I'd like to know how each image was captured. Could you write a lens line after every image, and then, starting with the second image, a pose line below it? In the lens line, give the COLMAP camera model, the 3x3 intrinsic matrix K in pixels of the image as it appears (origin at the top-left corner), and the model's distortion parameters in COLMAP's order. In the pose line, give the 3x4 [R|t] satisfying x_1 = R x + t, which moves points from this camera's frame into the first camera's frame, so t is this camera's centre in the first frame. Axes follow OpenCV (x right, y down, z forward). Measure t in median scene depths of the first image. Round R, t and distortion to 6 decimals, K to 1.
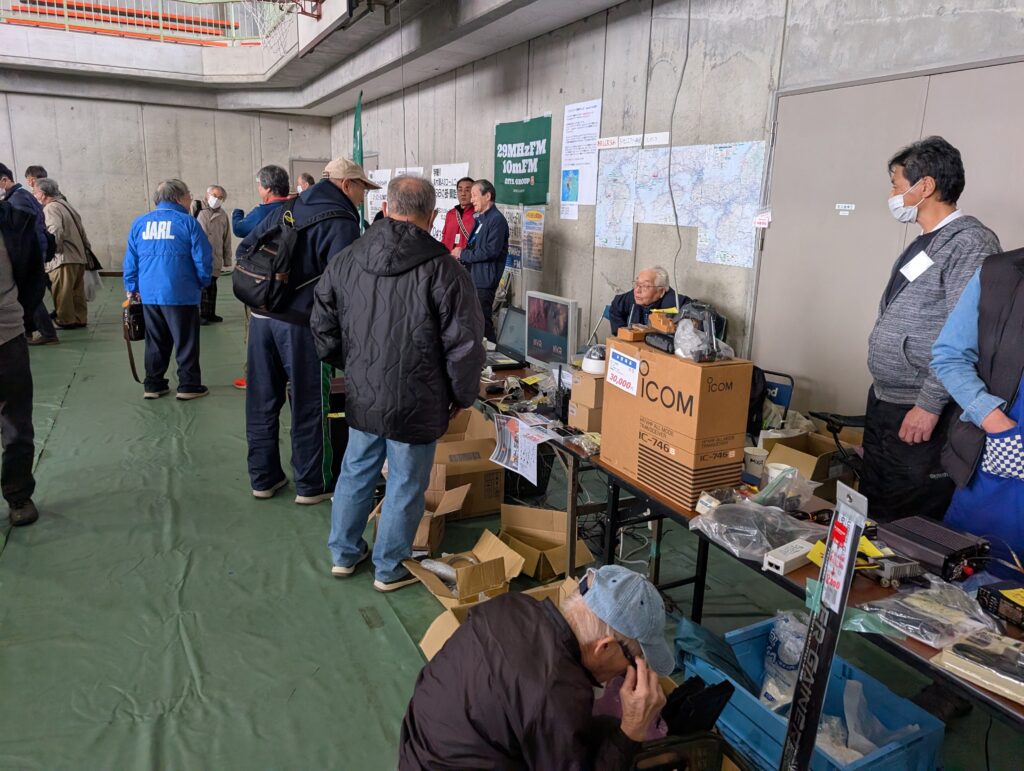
lens RADIAL K [[720.4, 0, 512.0], [0, 720.4, 385.5], [0, 0, 1]] dist [0.006253, -0.000651]
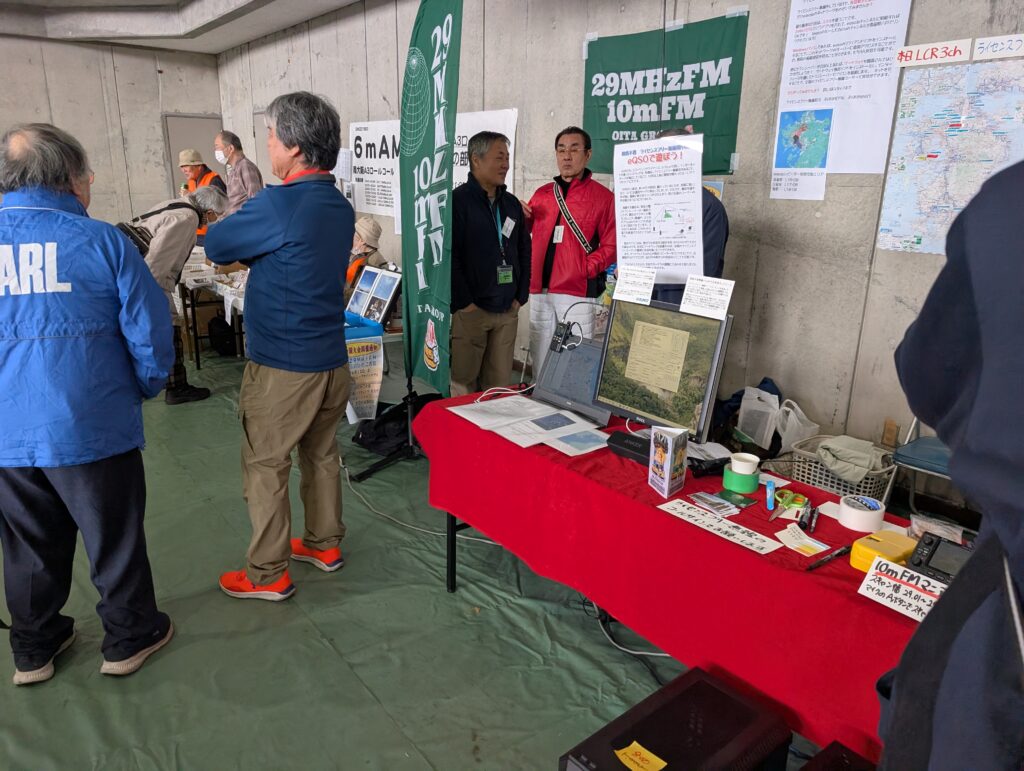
lens RADIAL K [[720.4, 0, 512.0], [0, 720.4, 385.5], [0, 0, 1]] dist [0.006253, -0.000651]
pose [[0.980275, -0.073199, 0.183583, -0.255620], [0.064873, 0.996591, 0.050964, -0.127639], [-0.186688, -0.038049, 0.981682, 0.476884]]
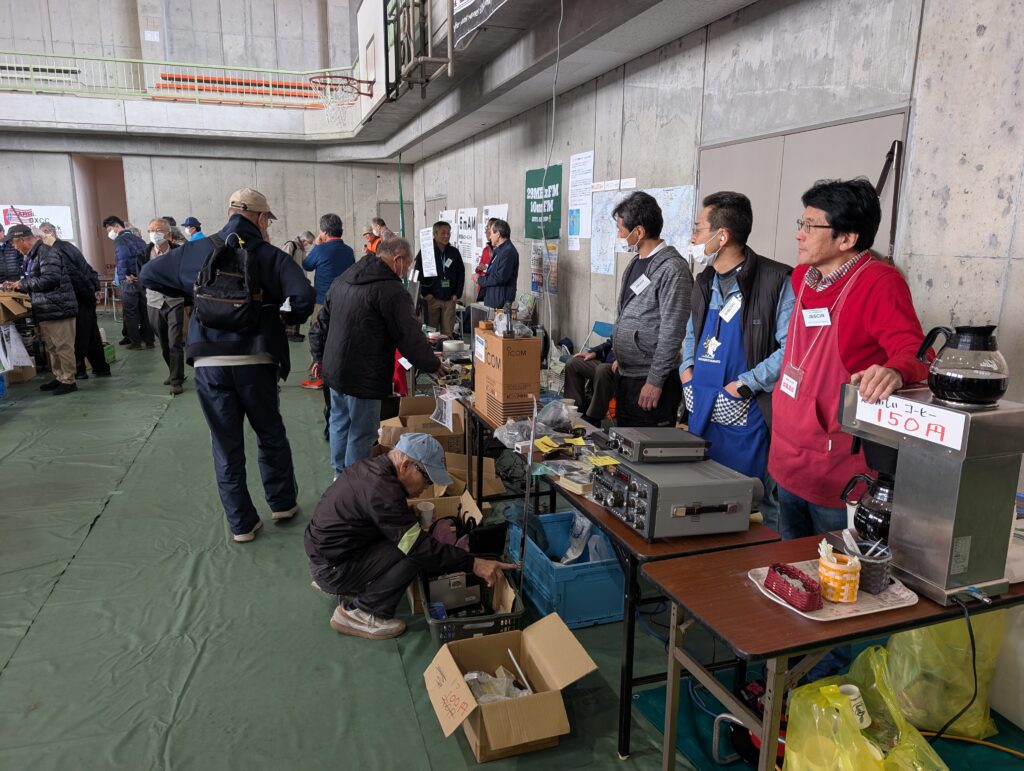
lens RADIAL K [[717.0, 0, 511.2], [0, 717.0, 401.4], [0, 0, 1]] dist [0.007183, 0.000208]
pose [[0.989031, 0.009279, -0.147418, 0.153124], [-0.012184, 0.999749, -0.018816, 0.042377], [0.147206, 0.020406, 0.988895, -0.181642]]
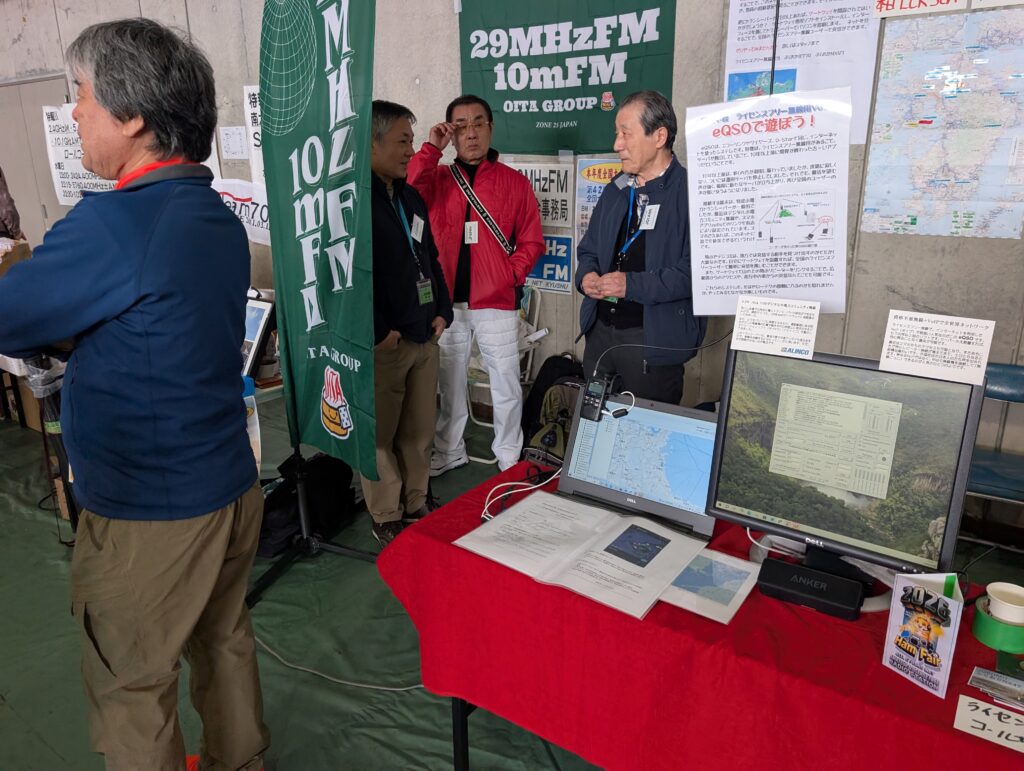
lens RADIAL K [[729.5, 0, 511.2], [0, 729.5, 367.0], [0, 0, 1]] dist [0.000908, 0.003960]
pose [[0.882991, -0.173944, 0.435970, -0.296695], [0.154533, 0.984750, 0.079914, -0.169798], [-0.443222, -0.003191, 0.896406, 0.635151]]
